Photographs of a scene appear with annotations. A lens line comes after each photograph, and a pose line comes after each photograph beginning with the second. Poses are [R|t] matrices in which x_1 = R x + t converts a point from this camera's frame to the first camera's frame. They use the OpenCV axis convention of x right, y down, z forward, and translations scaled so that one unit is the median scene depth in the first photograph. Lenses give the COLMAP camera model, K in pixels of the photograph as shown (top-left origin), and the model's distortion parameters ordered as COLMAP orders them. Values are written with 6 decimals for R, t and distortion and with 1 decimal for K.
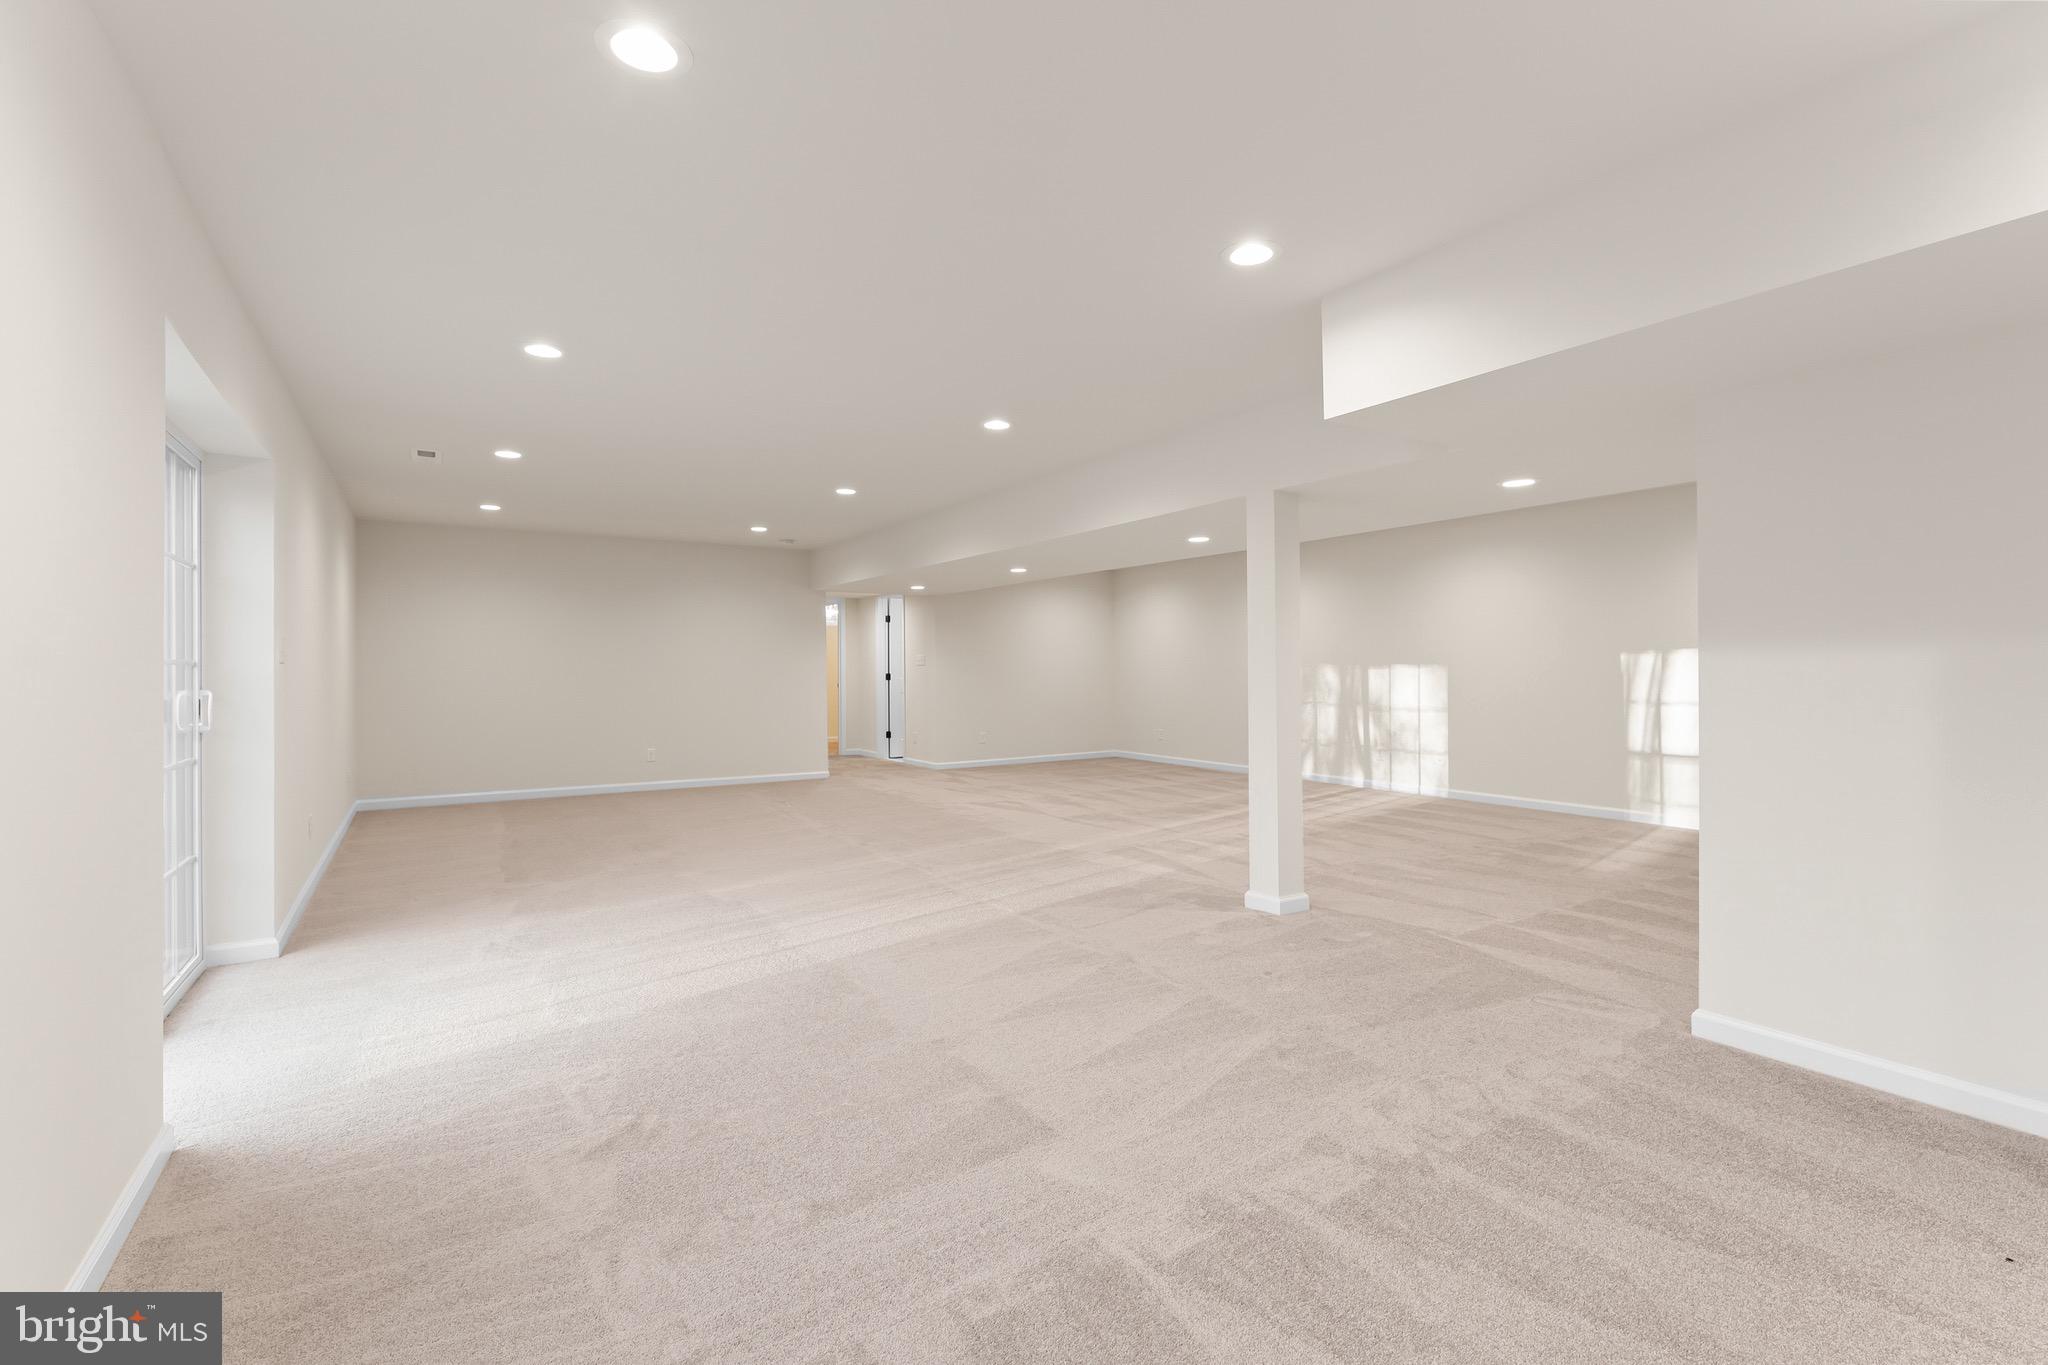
lens RADIAL K [[948.2, 0, 1029.3], [0, 948.2, 649.4], [0, 0, 1]] dist [-0.000042, -0.000037]
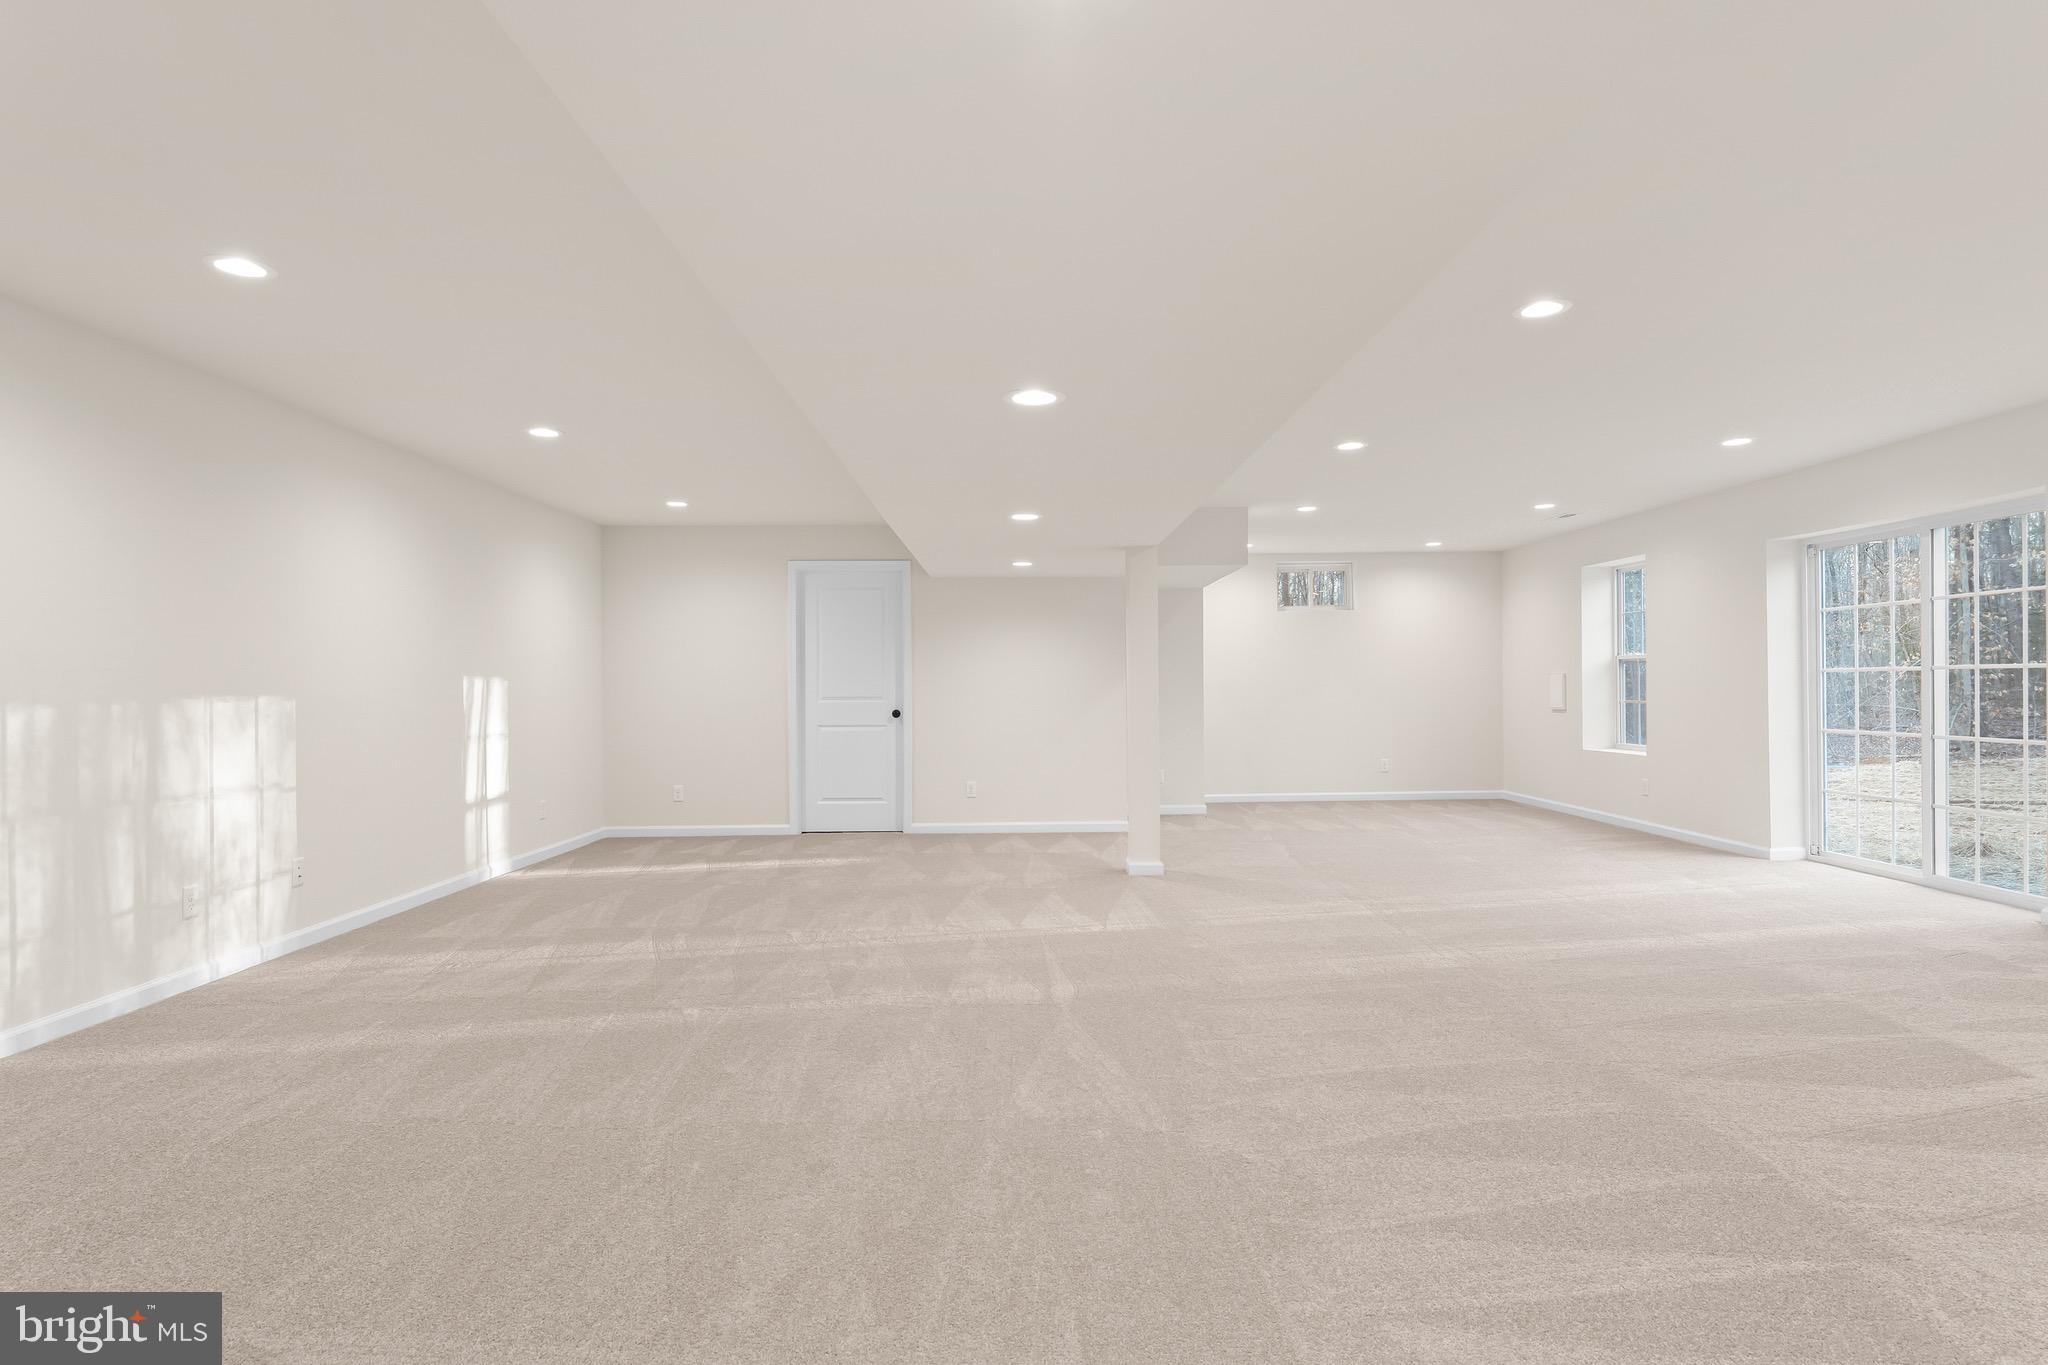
lens RADIAL K [[1078.6, 0, 1018.5], [0, 1078.6, 692.0], [0, 0, 1]] dist [0.004490, 0.001079]
pose [[-0.846178, 0.010370, 0.532800, -0.236311], [0.003589, 0.999899, -0.013761, 0.029672], [-0.532889, -0.009732, -0.846129, 1.536151]]
